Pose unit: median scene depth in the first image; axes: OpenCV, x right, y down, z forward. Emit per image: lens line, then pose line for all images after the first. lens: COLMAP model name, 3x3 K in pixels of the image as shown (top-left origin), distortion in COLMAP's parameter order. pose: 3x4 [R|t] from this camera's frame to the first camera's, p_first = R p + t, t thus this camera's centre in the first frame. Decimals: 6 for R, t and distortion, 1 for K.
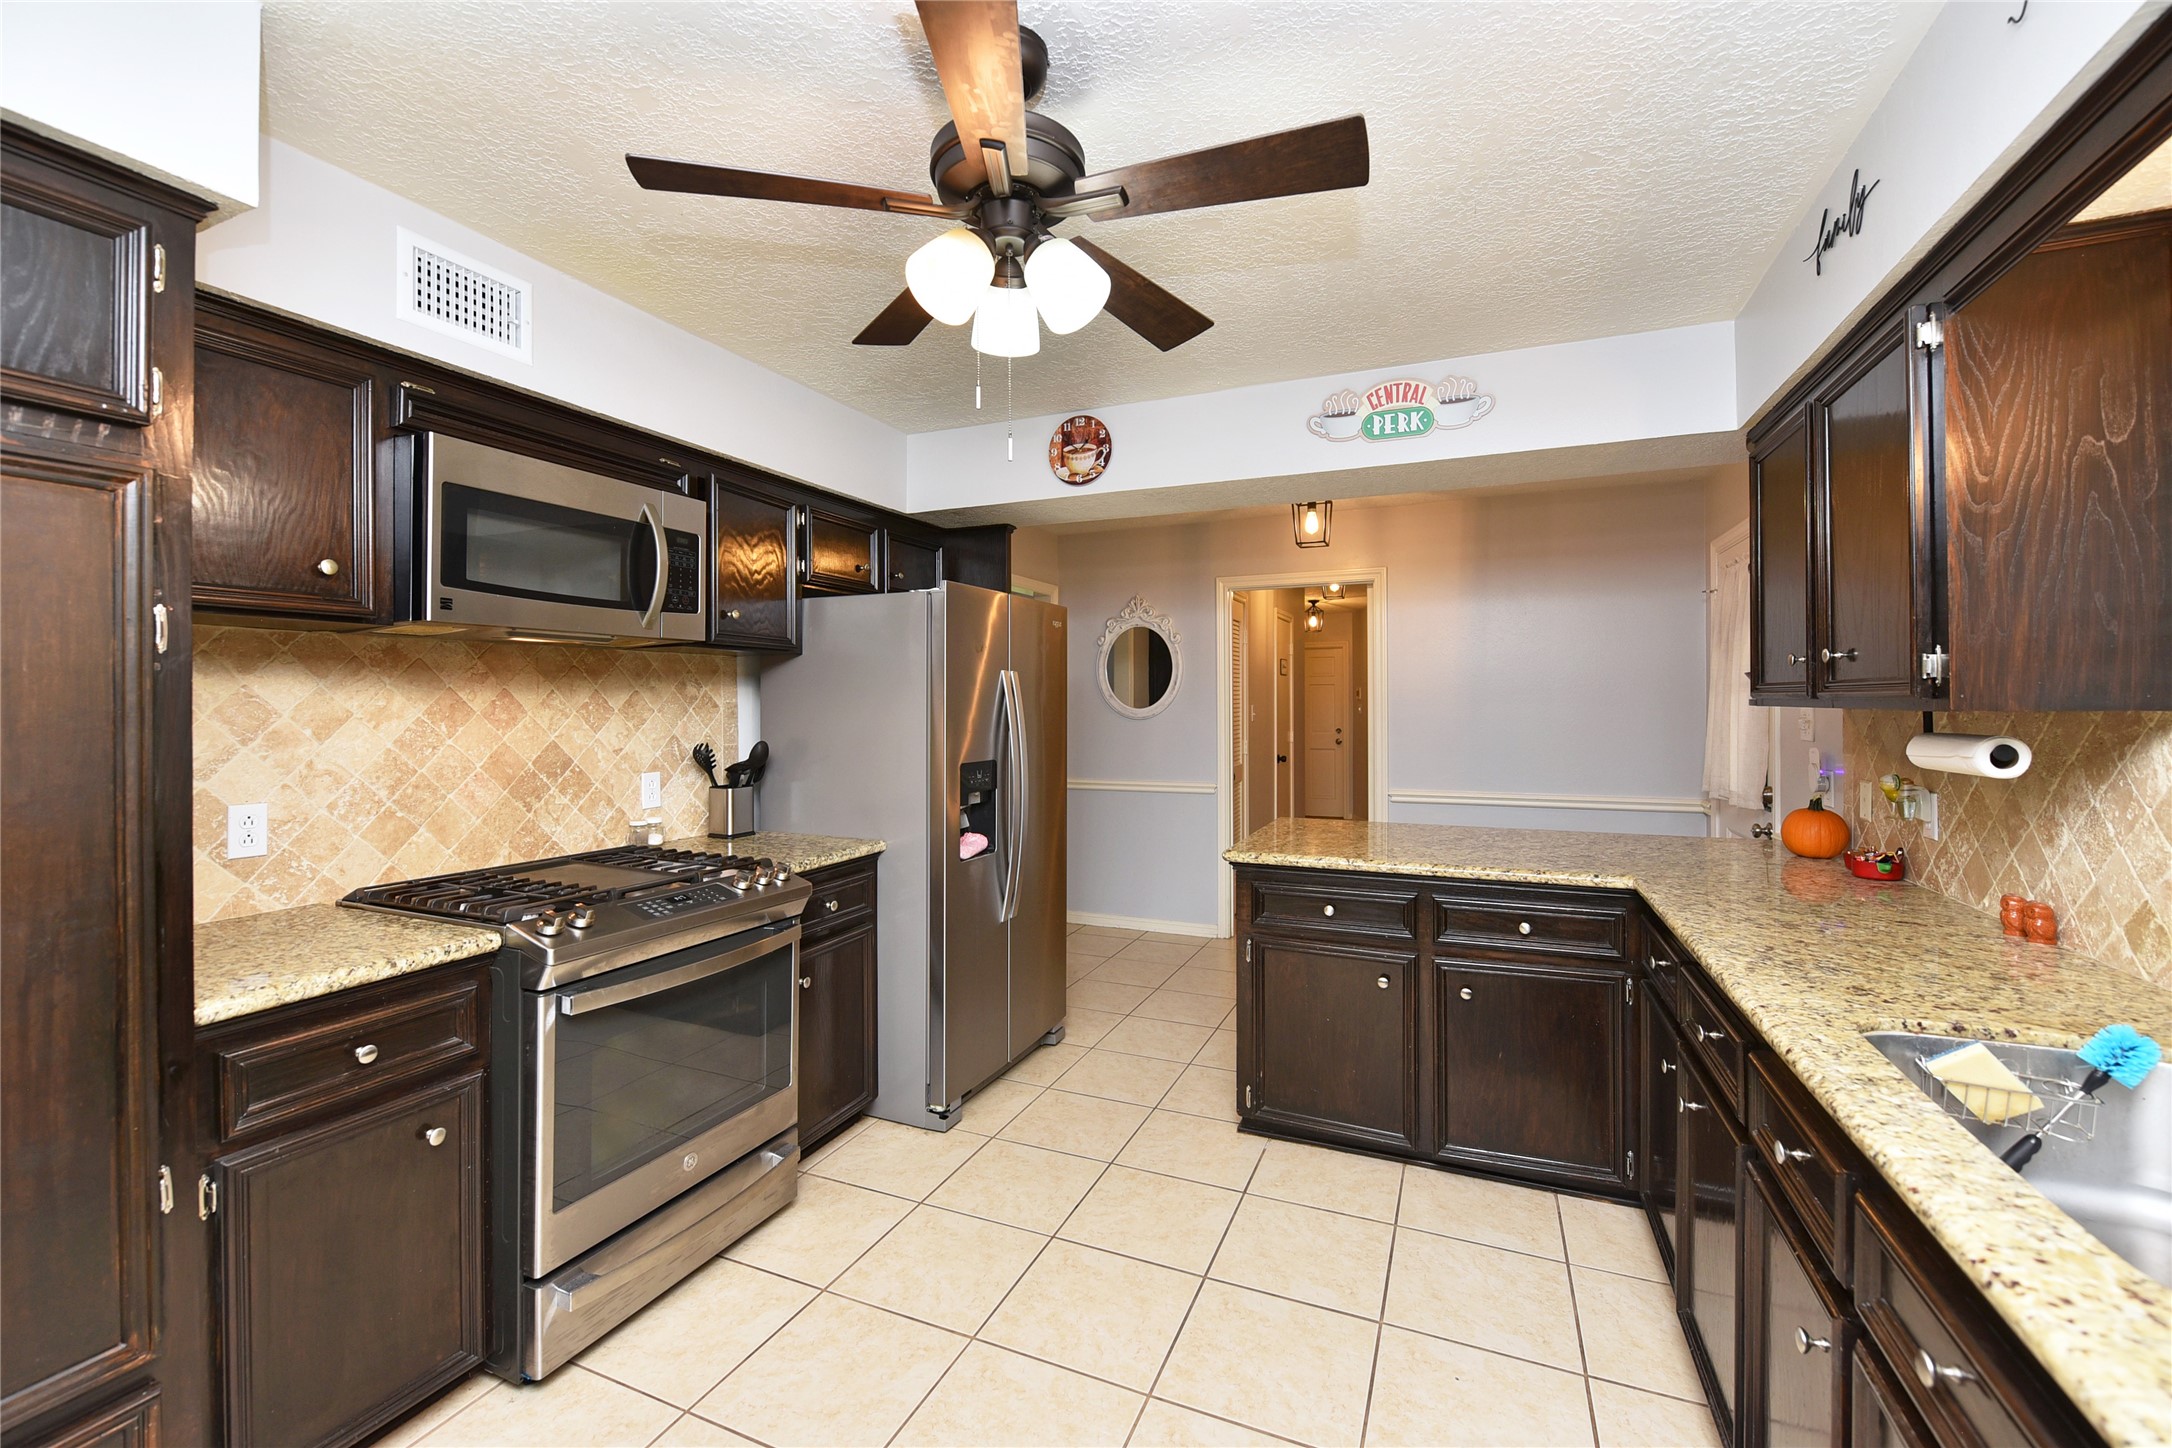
lens RADIAL K [[888.7, 0, 1095.4], [0, 888.7, 710.9], [0, 0, 1]] dist [0.001448, -0.005127]
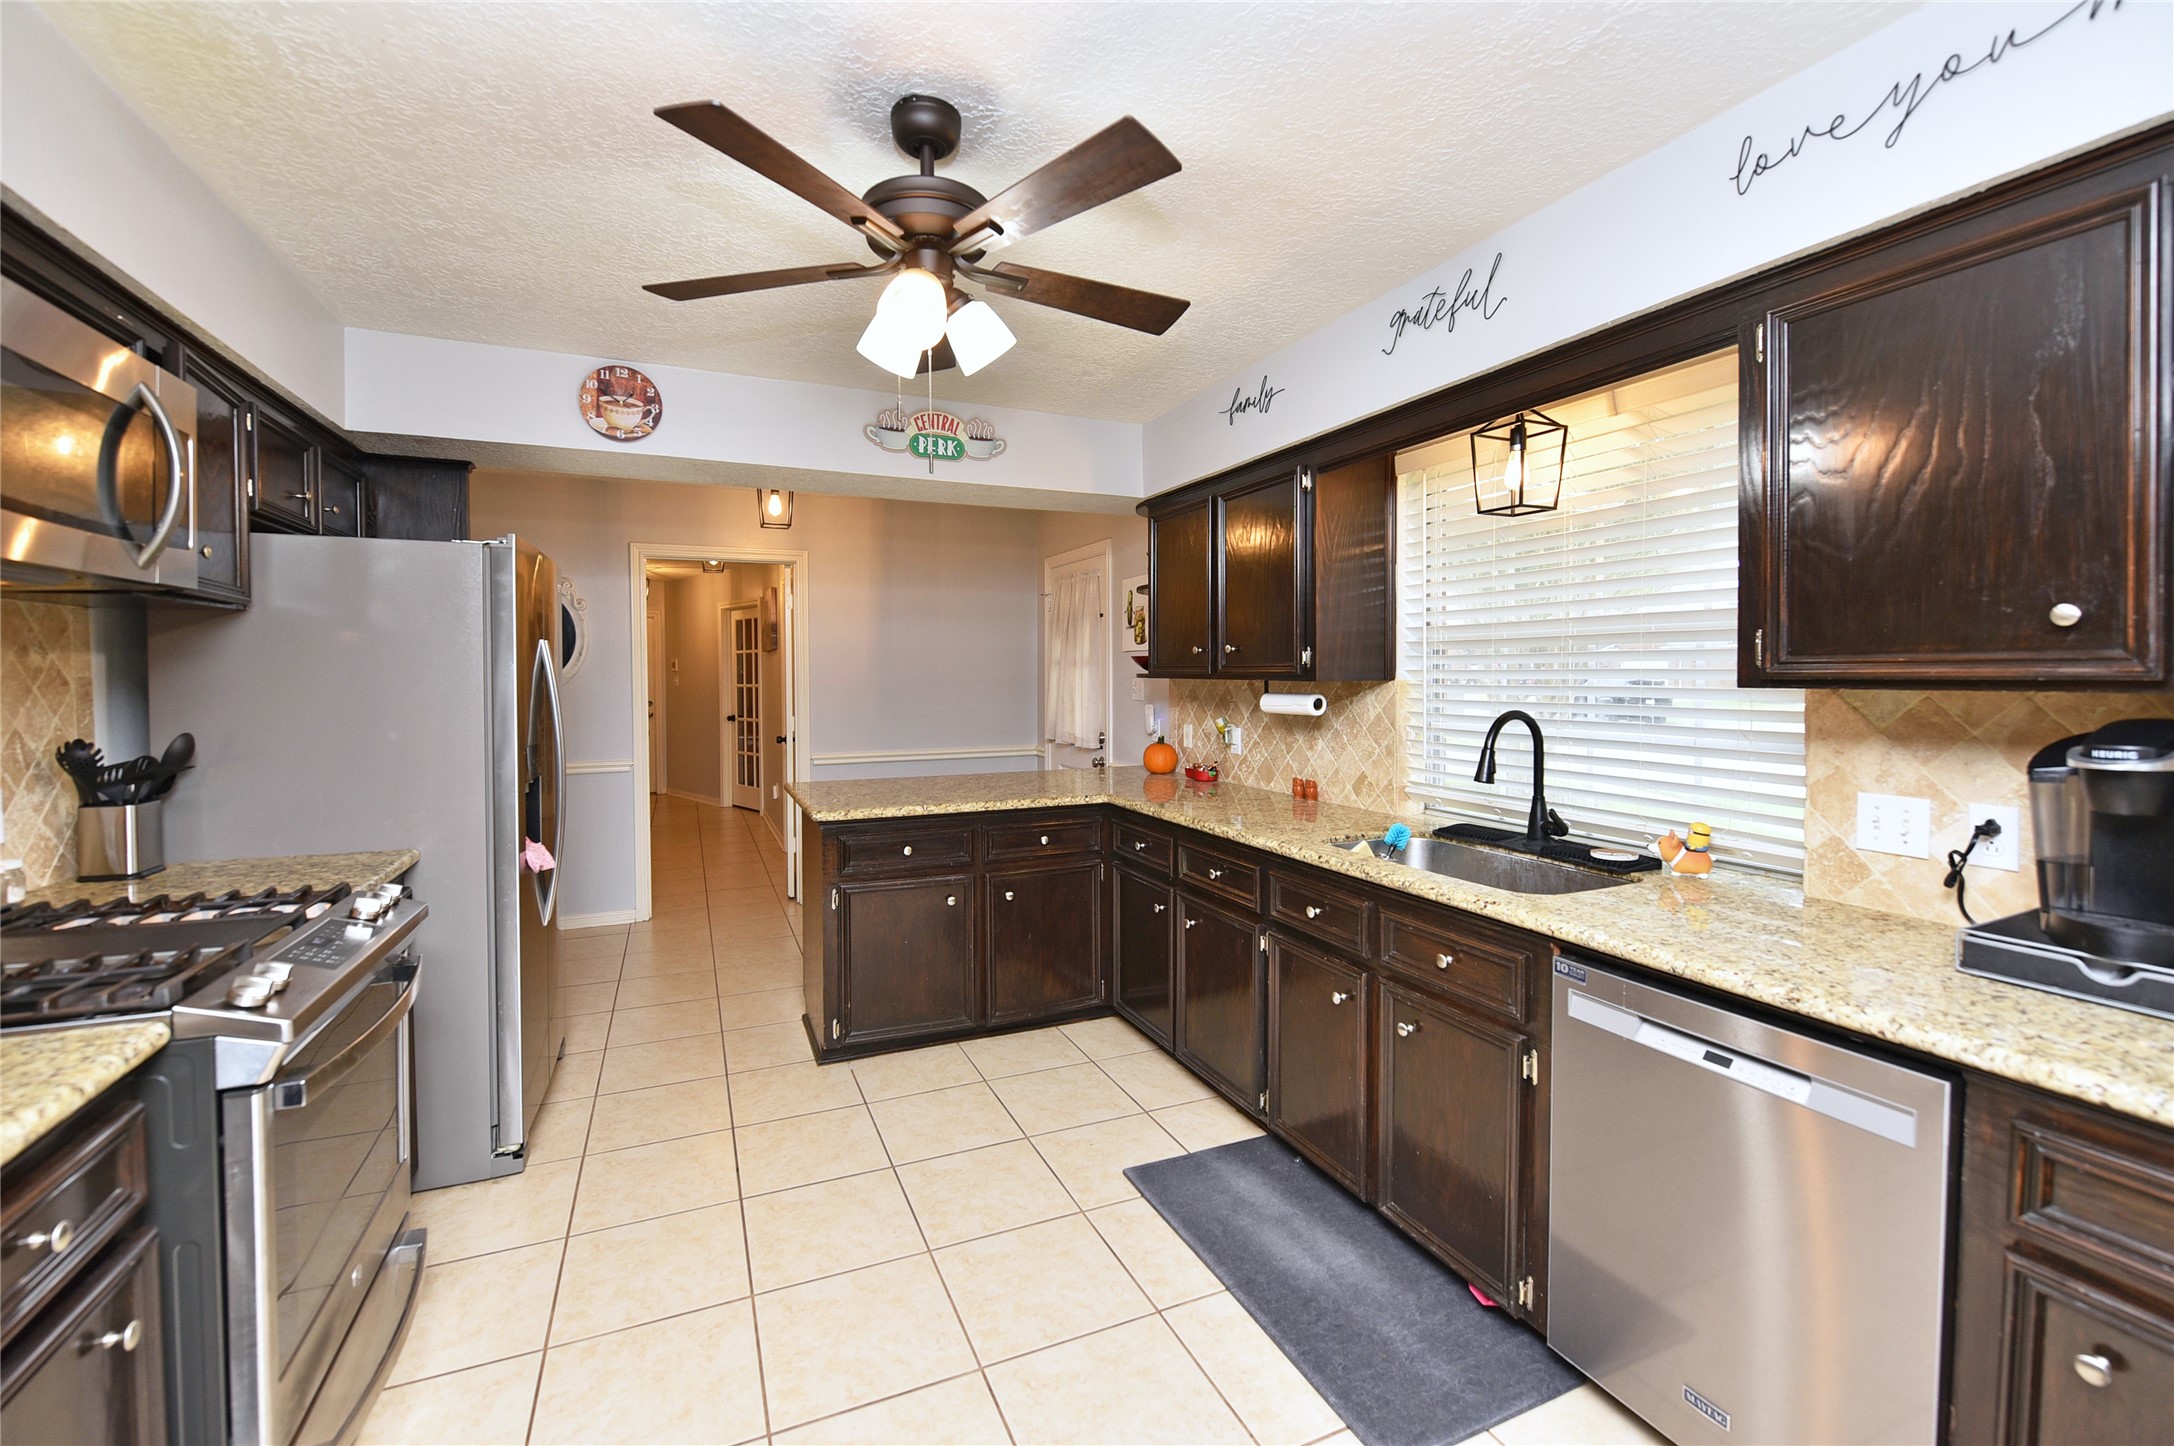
lens RADIAL K [[865.7, 0, 1079.7], [0, 865.7, 706.1], [0, 0, 1]] dist [0.000188, -0.000230]
pose [[0.696395, -0.026212, 0.717180, -0.381058], [0.006369, 0.999519, 0.030347, -0.002779], [-0.717630, -0.016566, 0.696227, 0.027440]]
